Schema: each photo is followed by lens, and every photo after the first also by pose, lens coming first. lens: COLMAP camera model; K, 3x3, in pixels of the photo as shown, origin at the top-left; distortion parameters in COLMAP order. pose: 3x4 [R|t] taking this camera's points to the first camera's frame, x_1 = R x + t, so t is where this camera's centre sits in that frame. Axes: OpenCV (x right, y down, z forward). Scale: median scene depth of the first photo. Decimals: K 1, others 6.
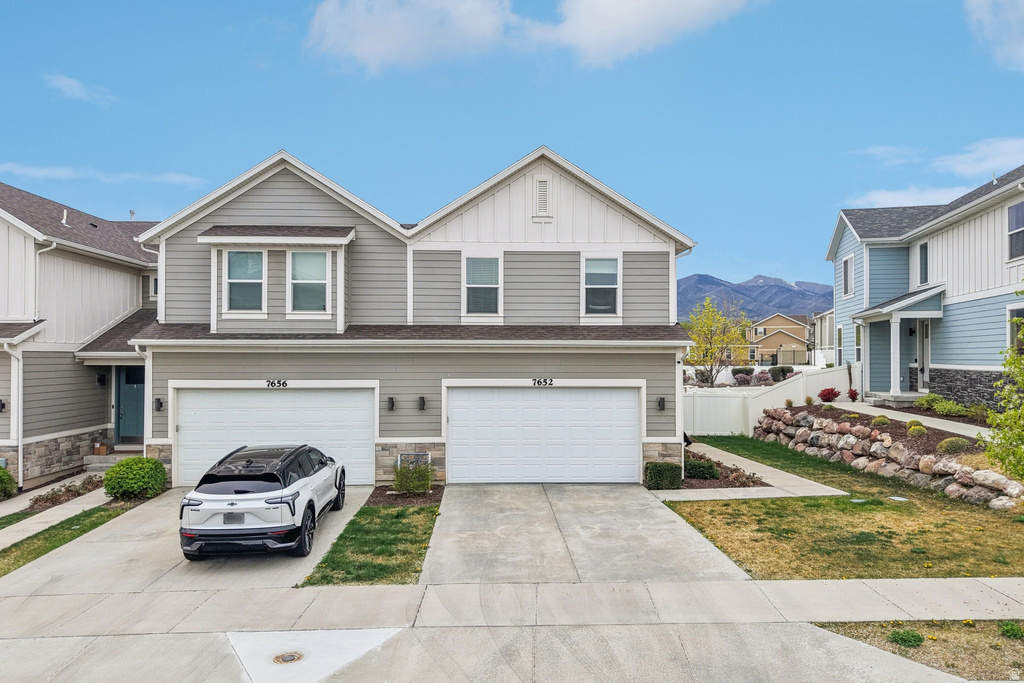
lens RADIAL K [[698.5, 0, 510.3], [0, 698.5, 342.8], [0, 0, 1]] dist [0.010761, -0.003972]
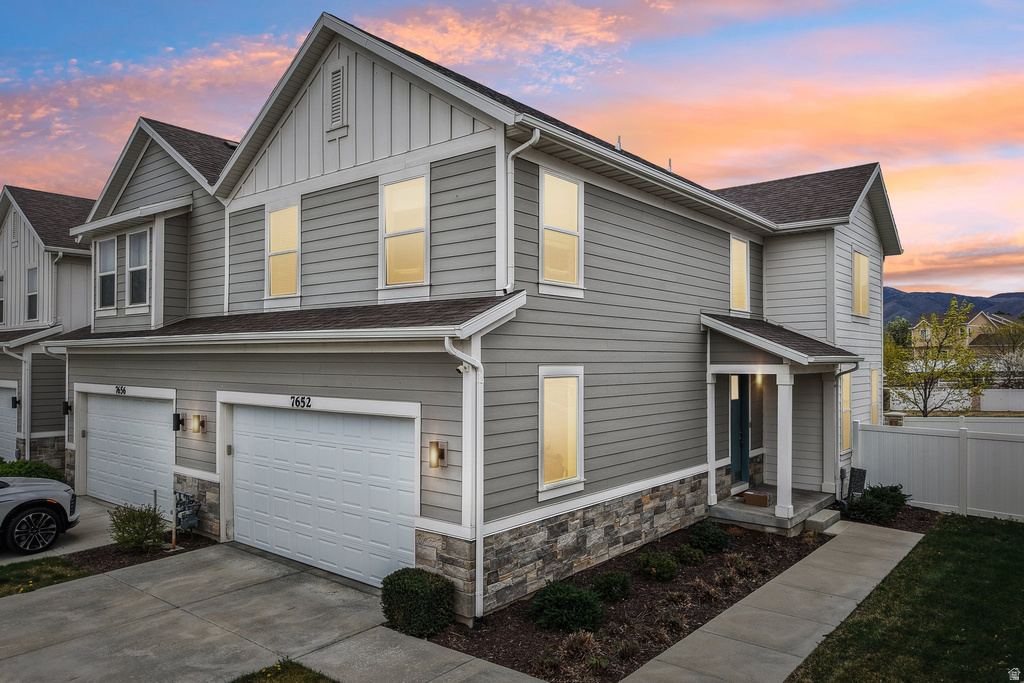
lens RADIAL K [[698.5, 0, 513.5], [0, 698.5, 349.3], [0, 0, 1]] dist [0.010761, -0.003972]
pose [[0.753139, -0.006696, -0.657828, 0.583723], [0.016995, 0.999812, 0.009280, 0.008314], [0.657642, -0.018169, 0.753111, 0.663703]]
